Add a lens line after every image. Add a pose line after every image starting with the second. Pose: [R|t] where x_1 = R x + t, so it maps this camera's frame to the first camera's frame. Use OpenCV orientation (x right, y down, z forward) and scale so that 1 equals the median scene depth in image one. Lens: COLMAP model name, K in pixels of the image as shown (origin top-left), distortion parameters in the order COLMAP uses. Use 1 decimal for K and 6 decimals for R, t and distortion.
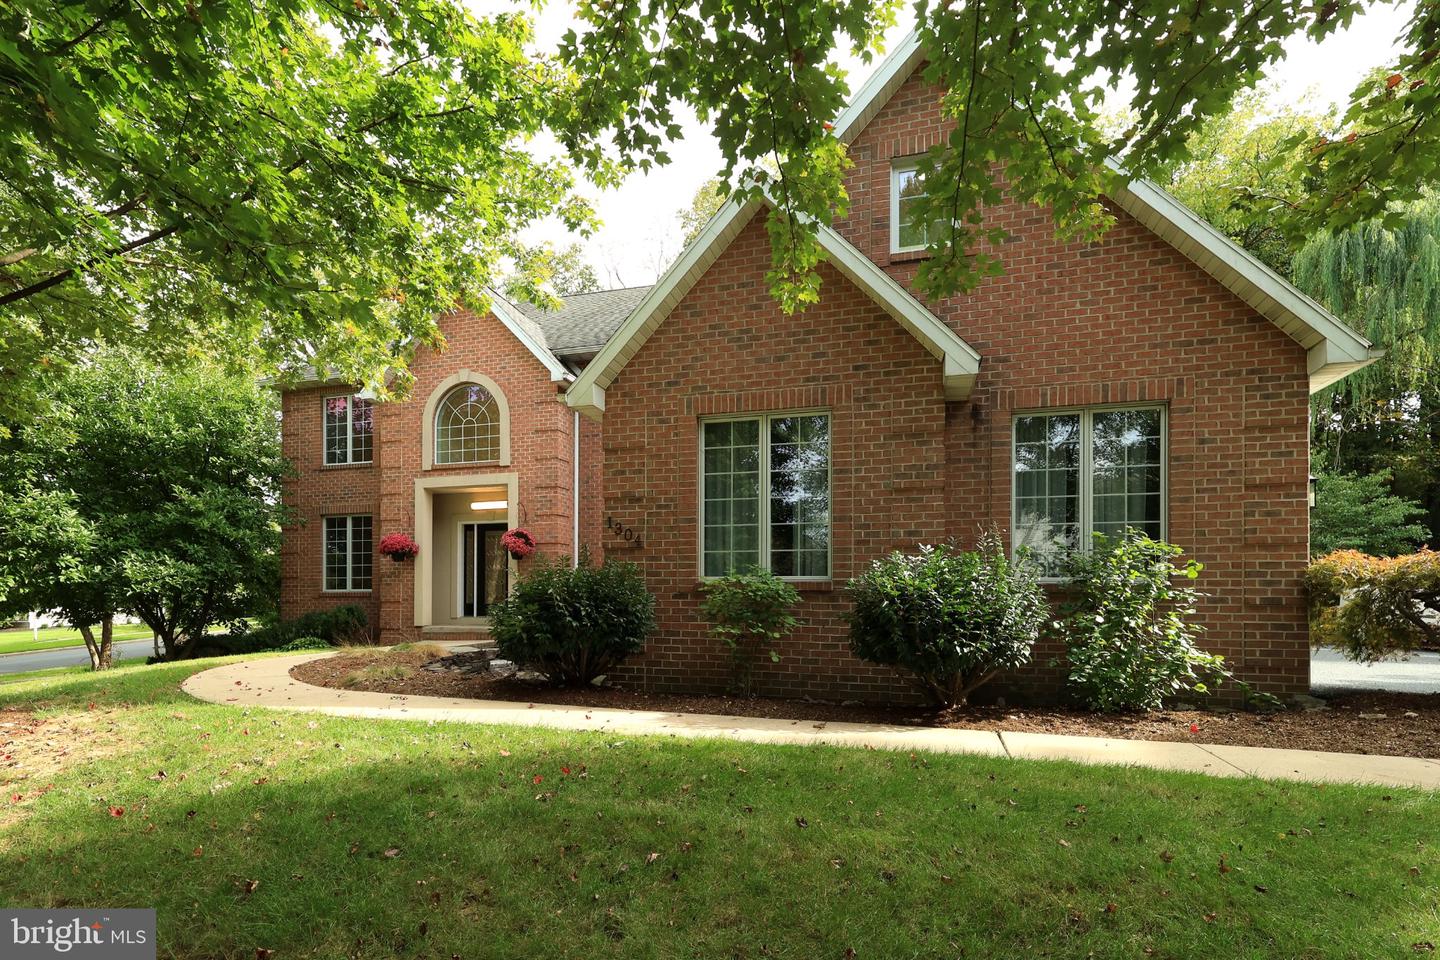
lens RADIAL K [[673.8, 0, 725.7], [0, 673.8, 591.3], [0, 0, 1]] dist [-0.002377, -0.000176]
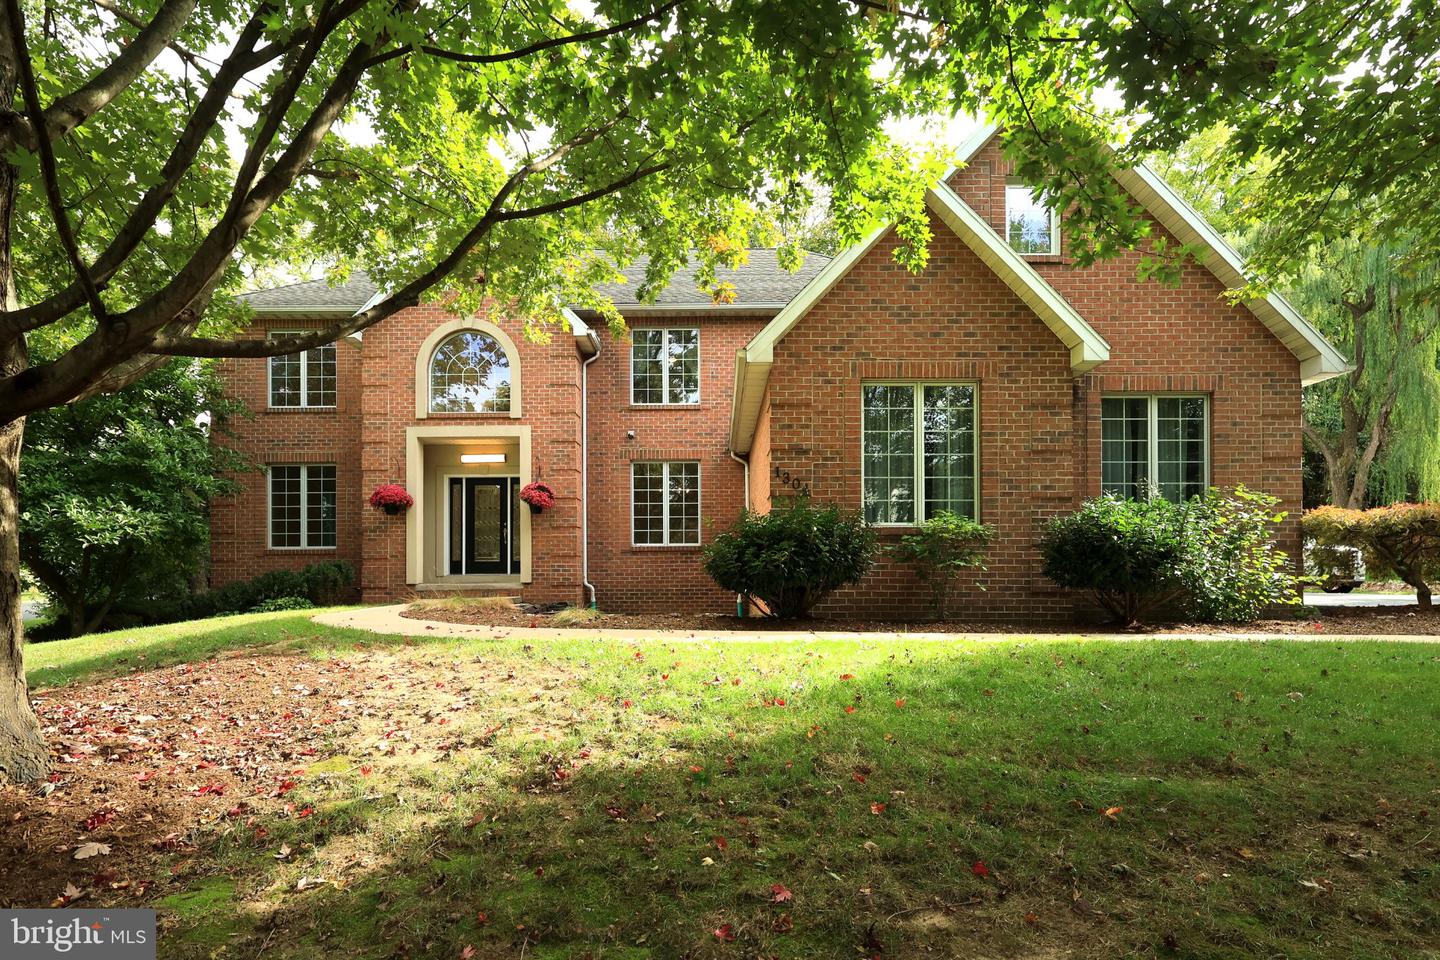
lens RADIAL K [[664.4, 0, 715.0], [0, 664.4, 561.0], [0, 0, 1]] dist [-0.003029, 0.000195]
pose [[0.966109, -0.002397, 0.258124, -0.555486], [0.002880, 0.999995, -0.001493, 0.042986], [-0.258119, 0.002186, 0.966111, -0.005521]]
